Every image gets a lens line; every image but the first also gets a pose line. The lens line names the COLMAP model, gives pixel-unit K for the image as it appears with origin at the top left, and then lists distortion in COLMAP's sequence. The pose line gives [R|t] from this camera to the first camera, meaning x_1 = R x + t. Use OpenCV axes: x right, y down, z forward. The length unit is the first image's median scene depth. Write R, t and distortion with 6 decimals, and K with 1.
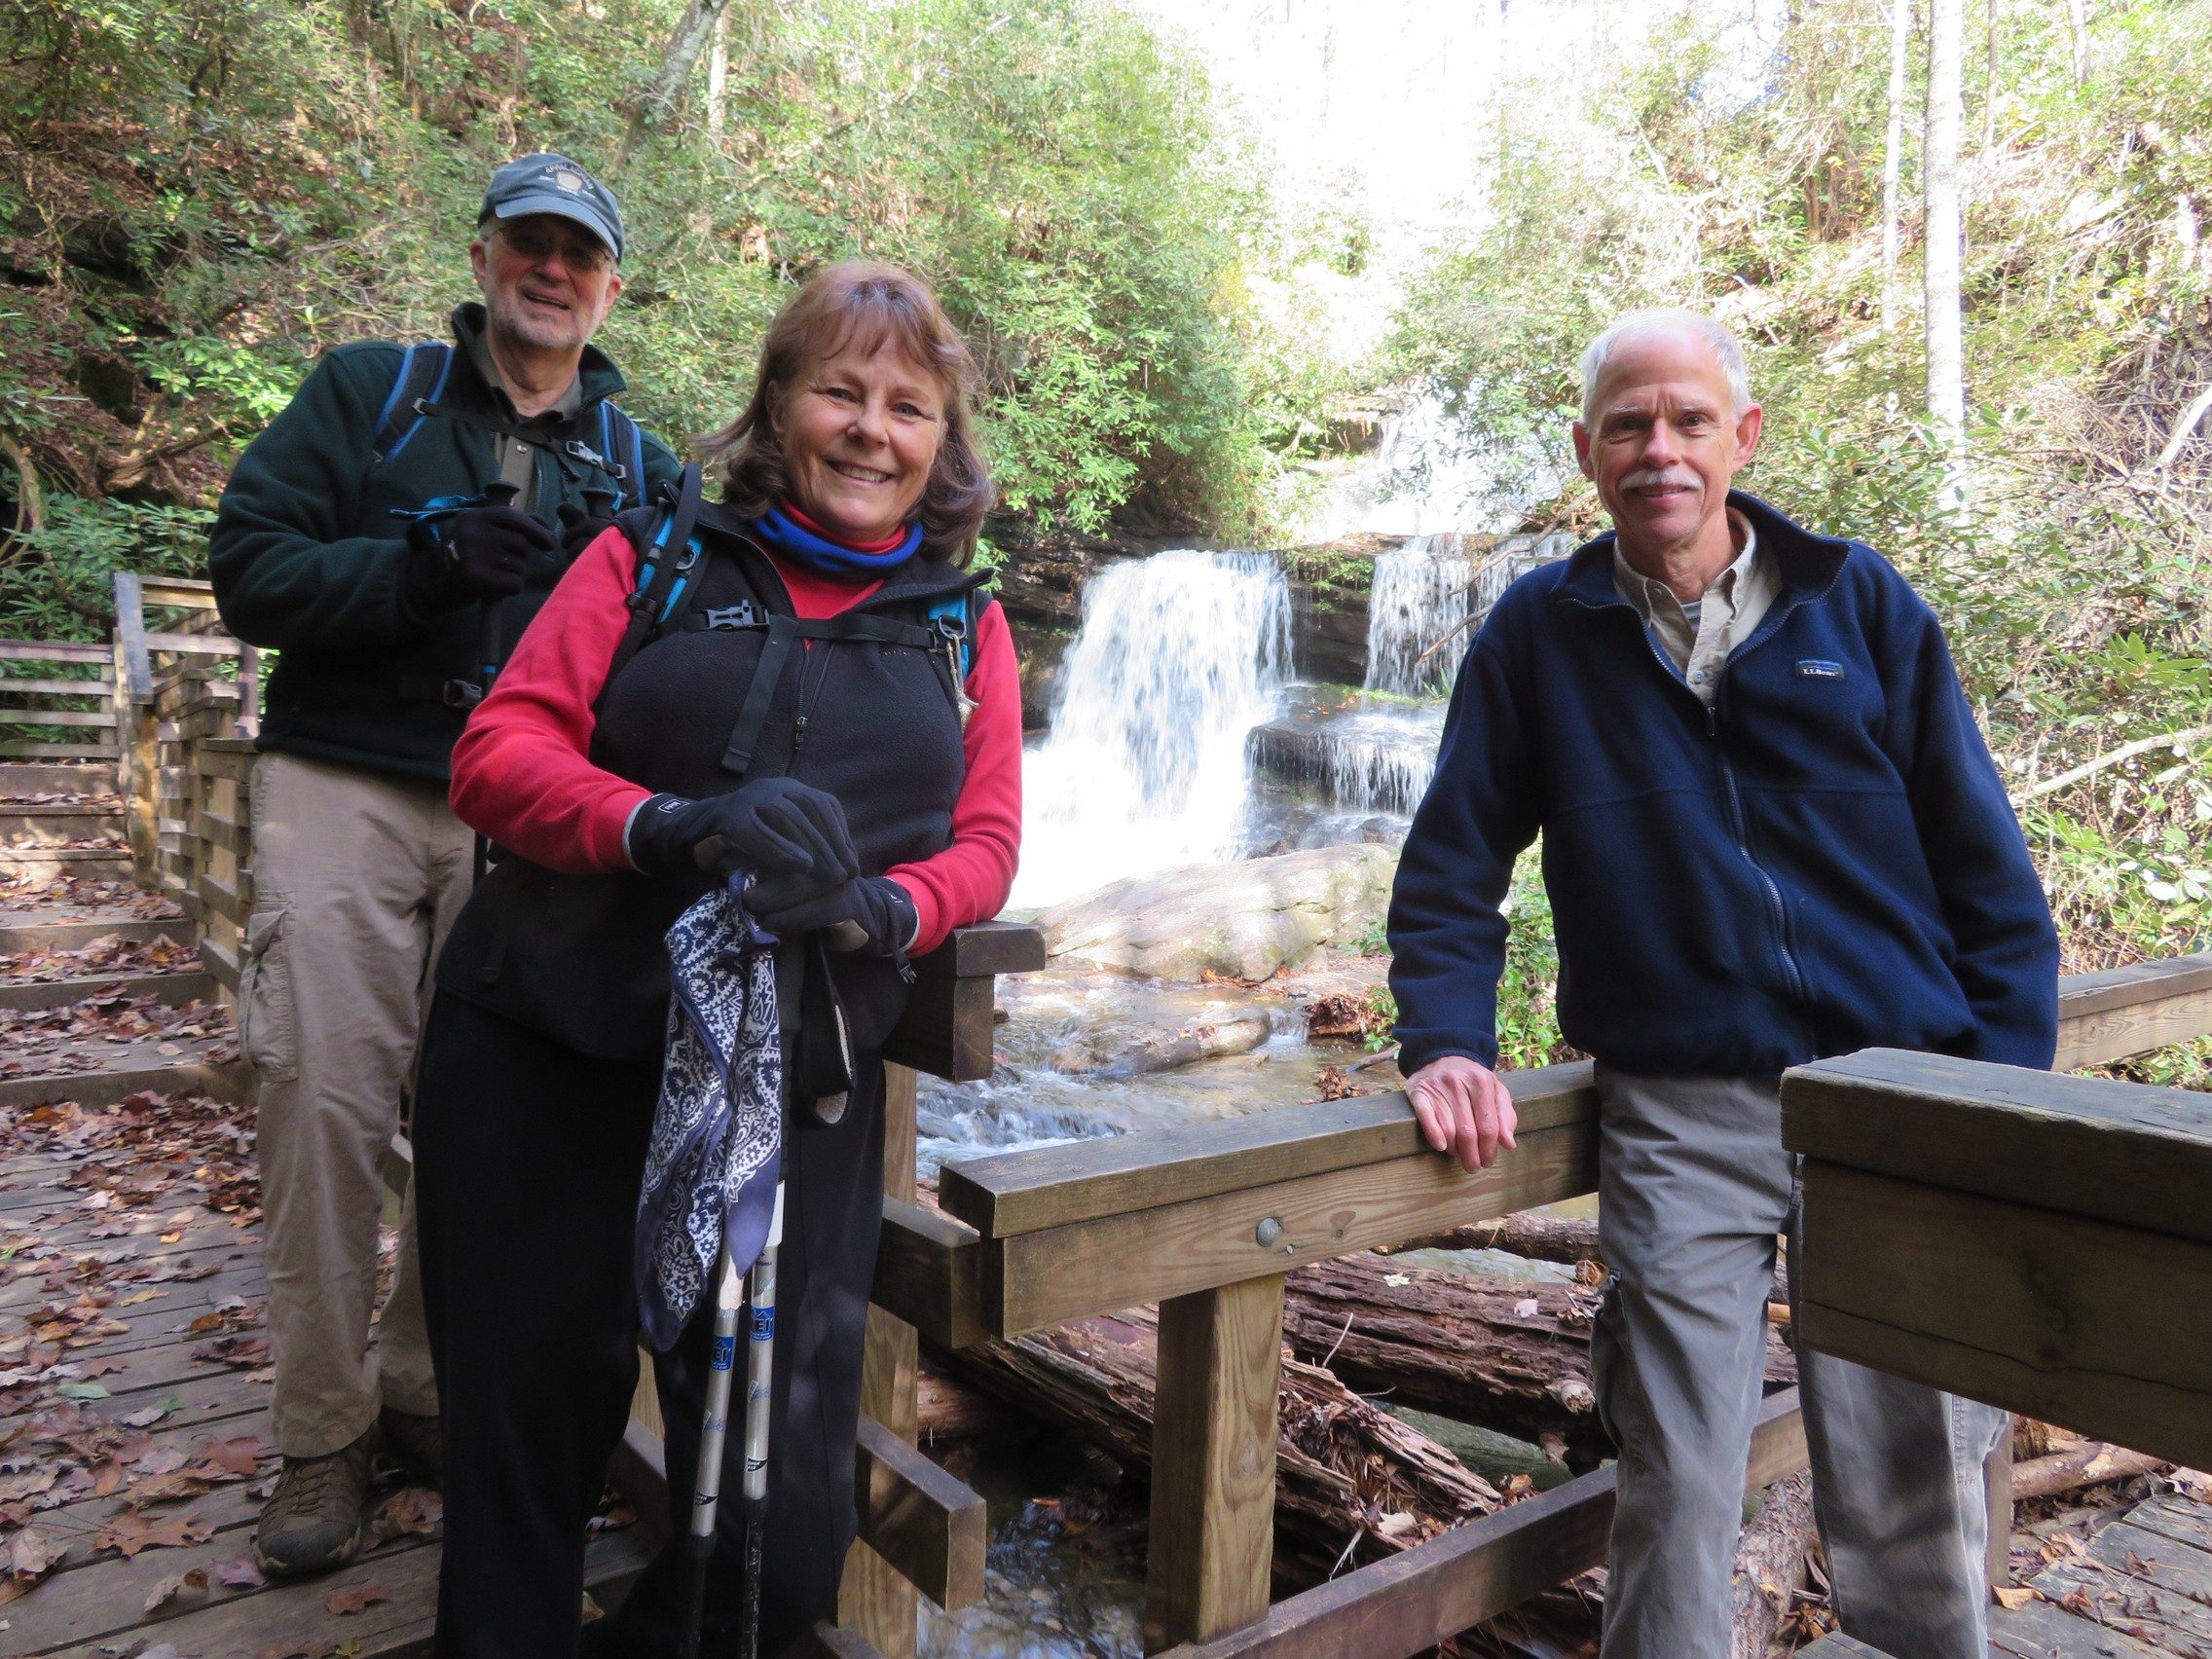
lens RADIAL K [[1599.7, 0, 1106.0], [0, 1599.7, 829.5], [0, 0, 1]] dist [-0.006021, 0.005876]
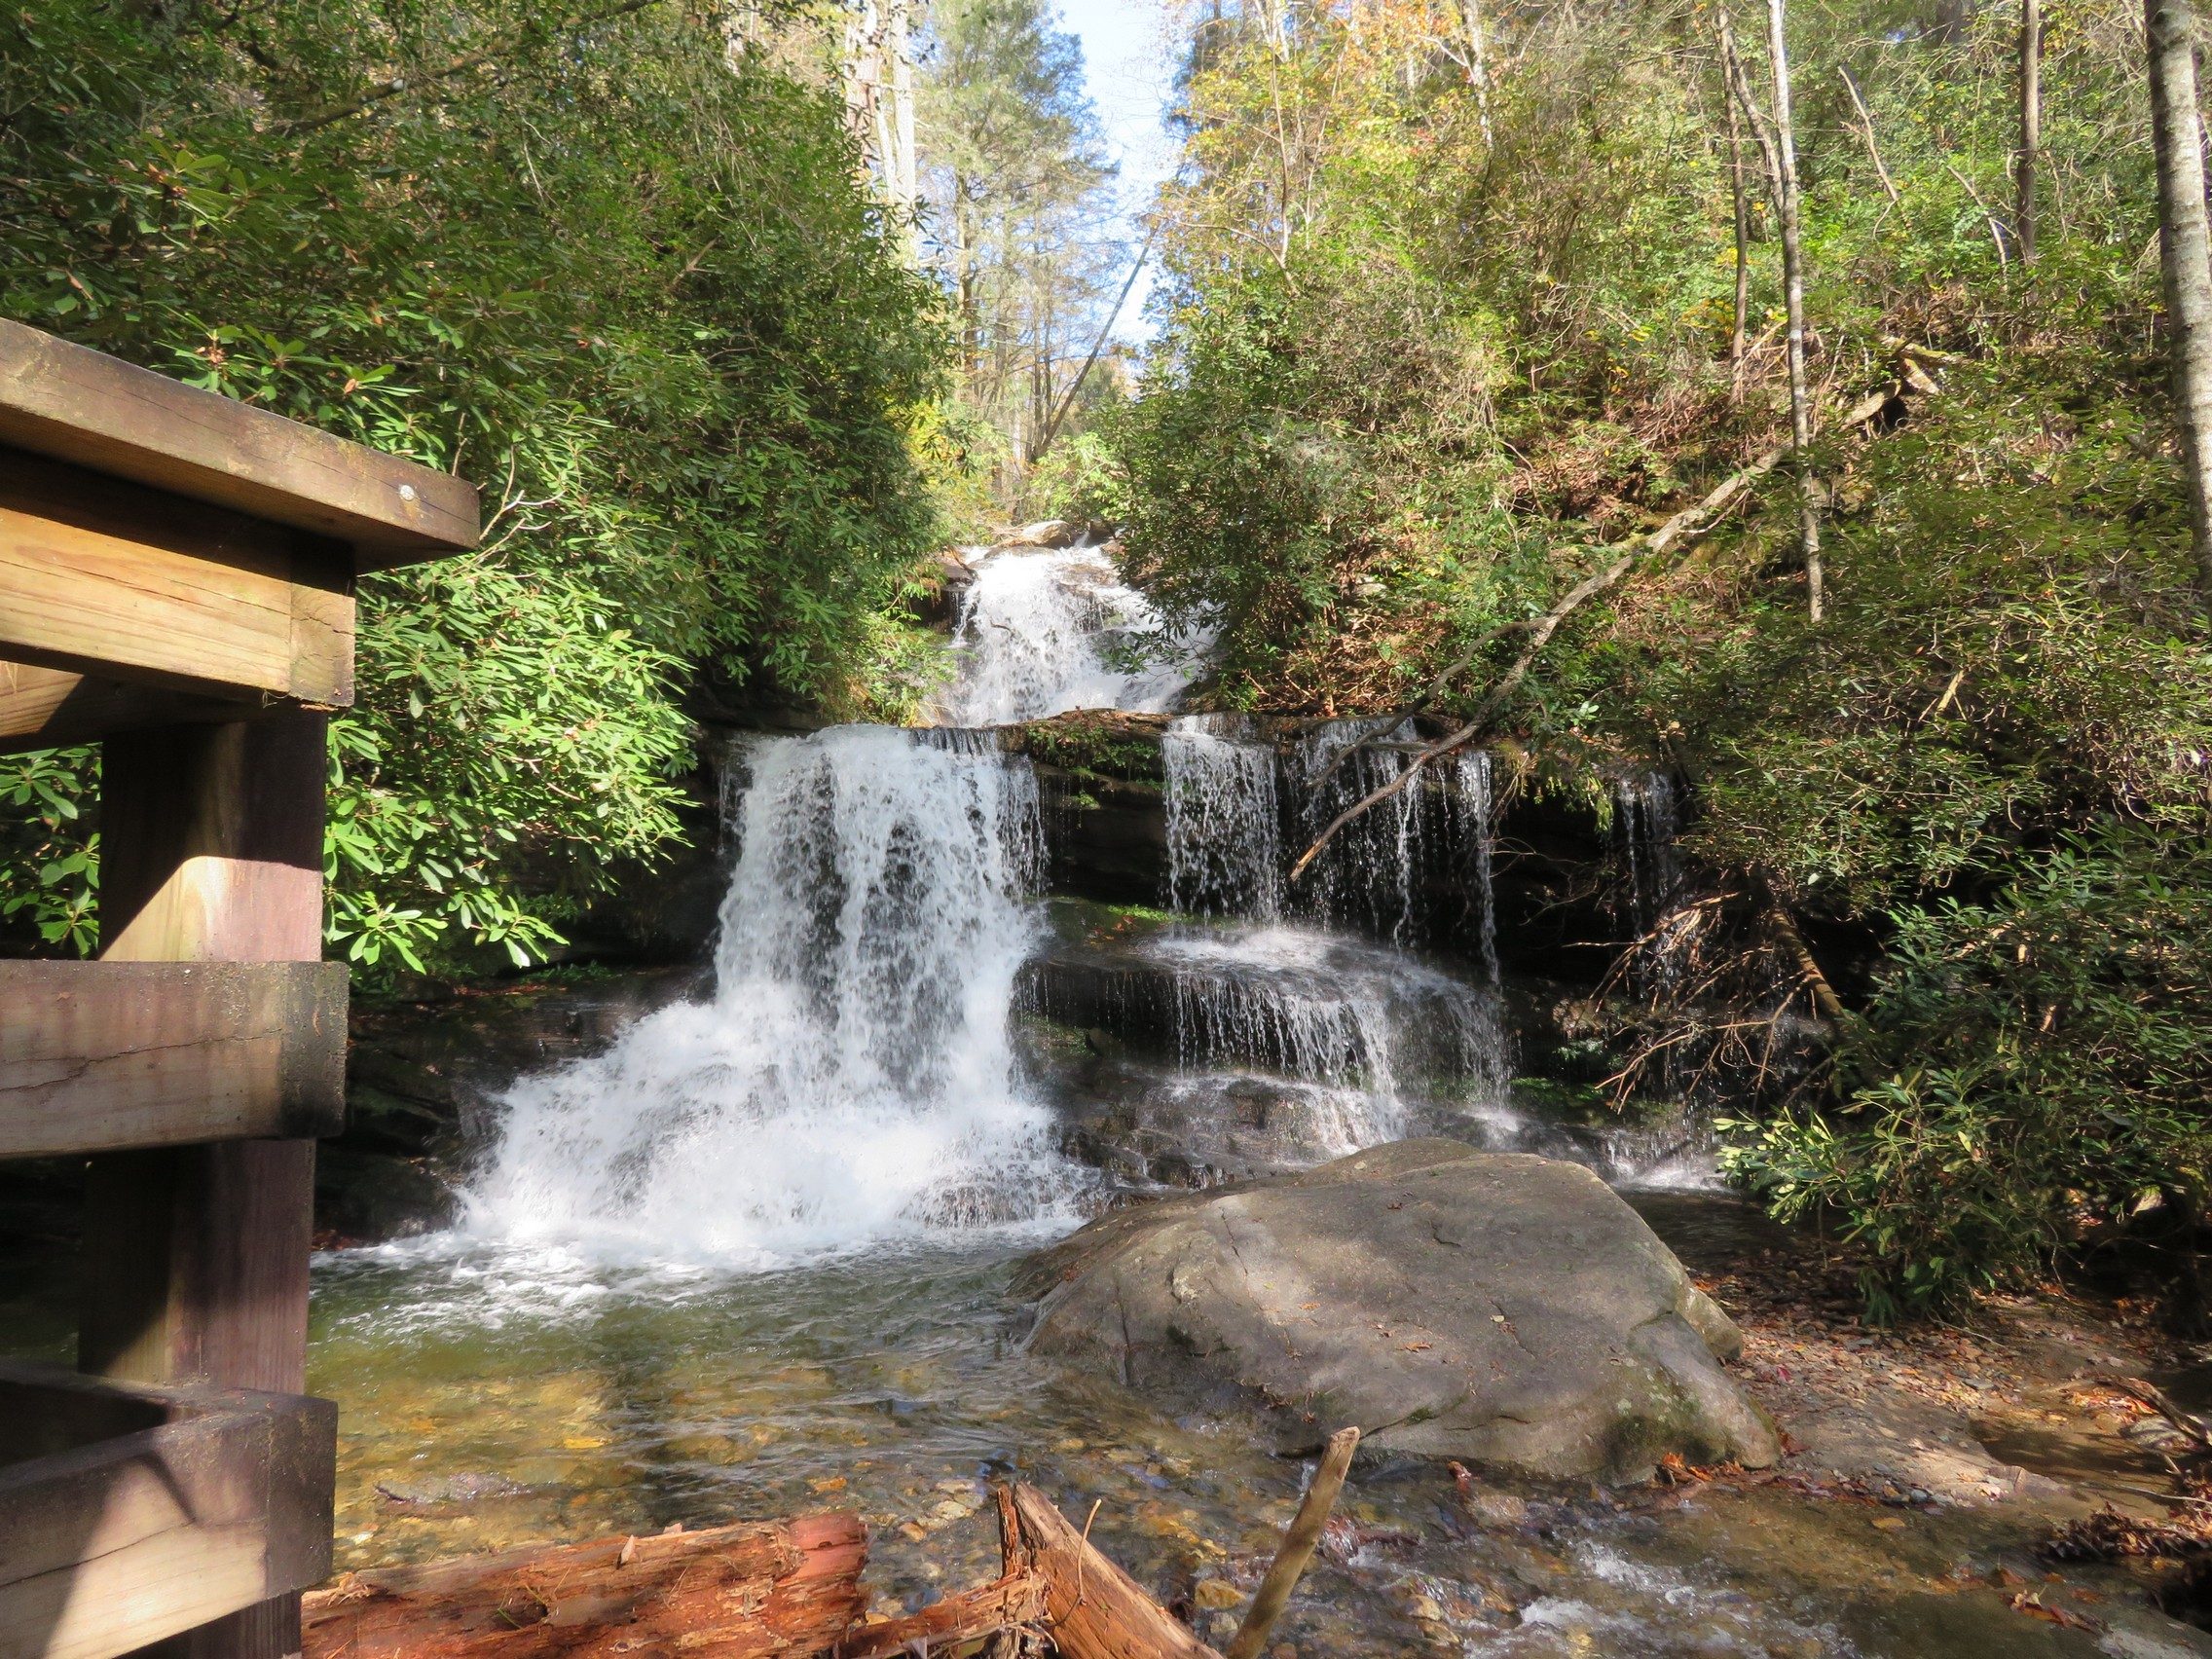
lens RADIAL K [[1599.7, 0, 1106.0], [0, 1599.7, 829.5], [0, 0, 1]] dist [-0.006021, 0.005876]
pose [[0.905317, 0.007086, 0.424678, -0.183919], [0.044542, 0.992764, -0.111518, -0.038376], [-0.422396, 0.119875, 0.898450, 0.301541]]
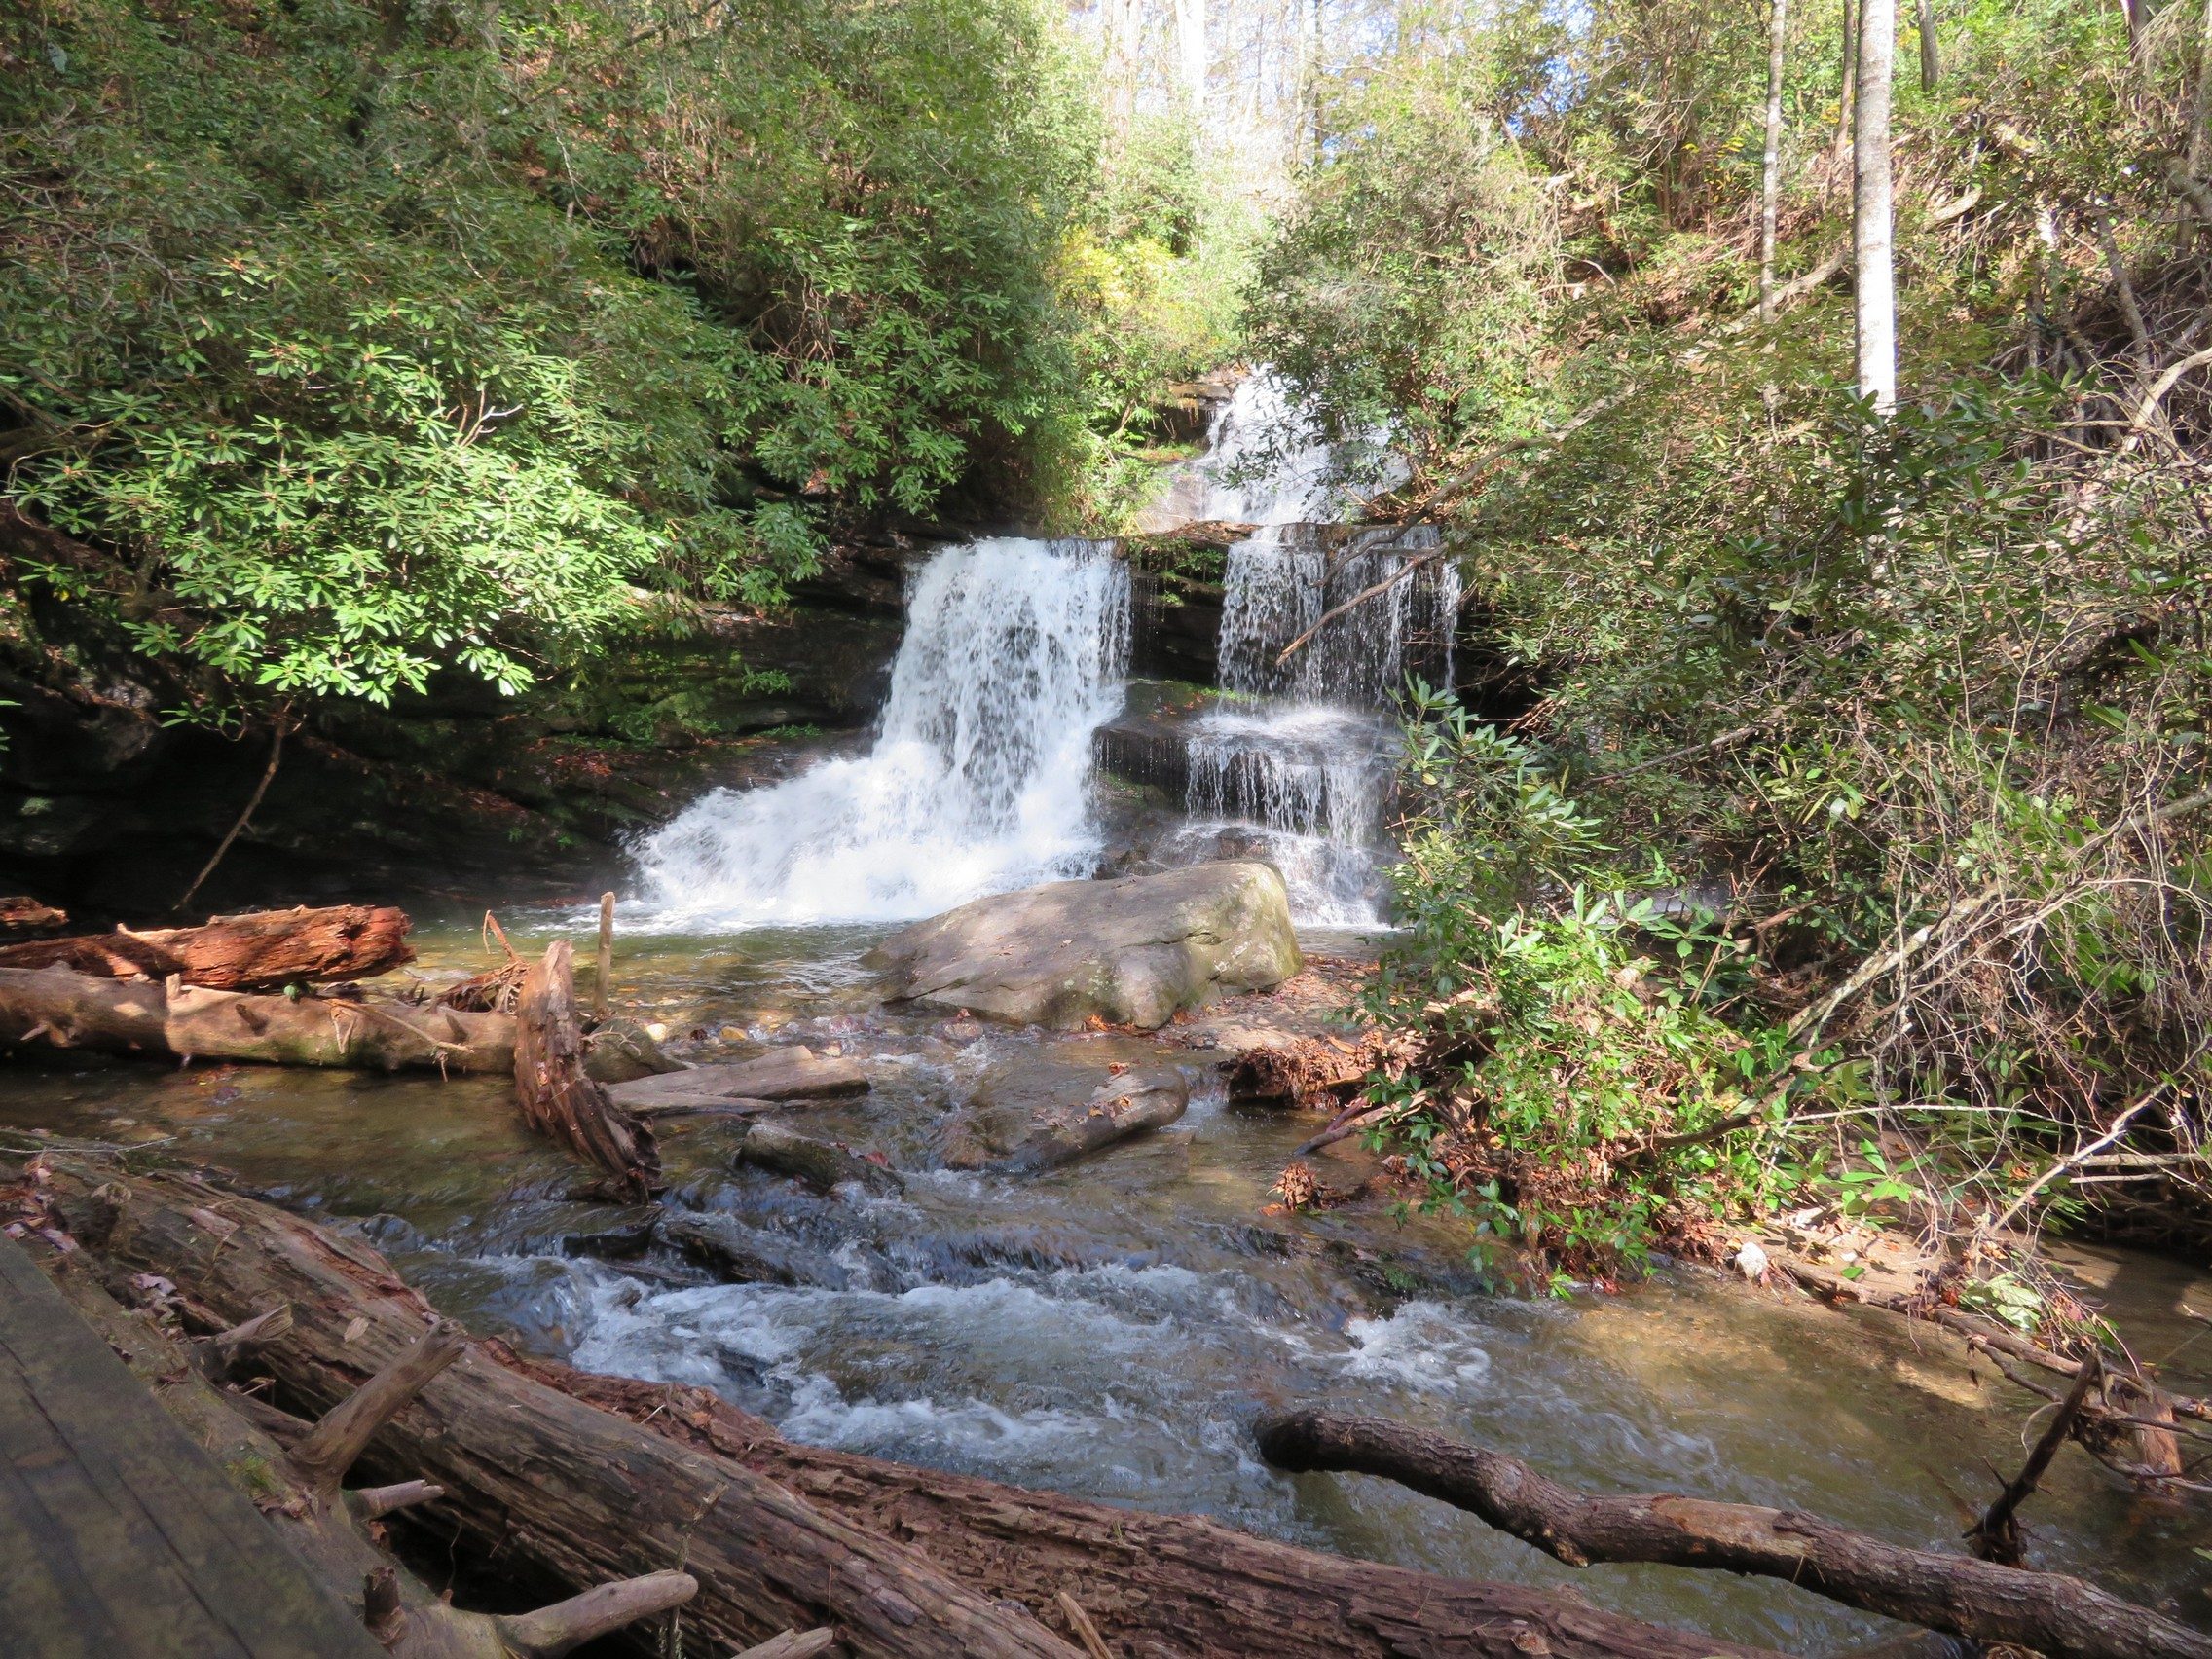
lens RADIAL K [[1599.7, 0, 1106.0], [0, 1599.7, 829.5], [0, 0, 1]] dist [-0.006021, 0.005876]
pose [[0.991707, -0.001855, 0.128502, -0.020886], [0.001414, 0.999993, 0.003521, -0.007960], [-0.128508, -0.003310, 0.991703, 0.077960]]
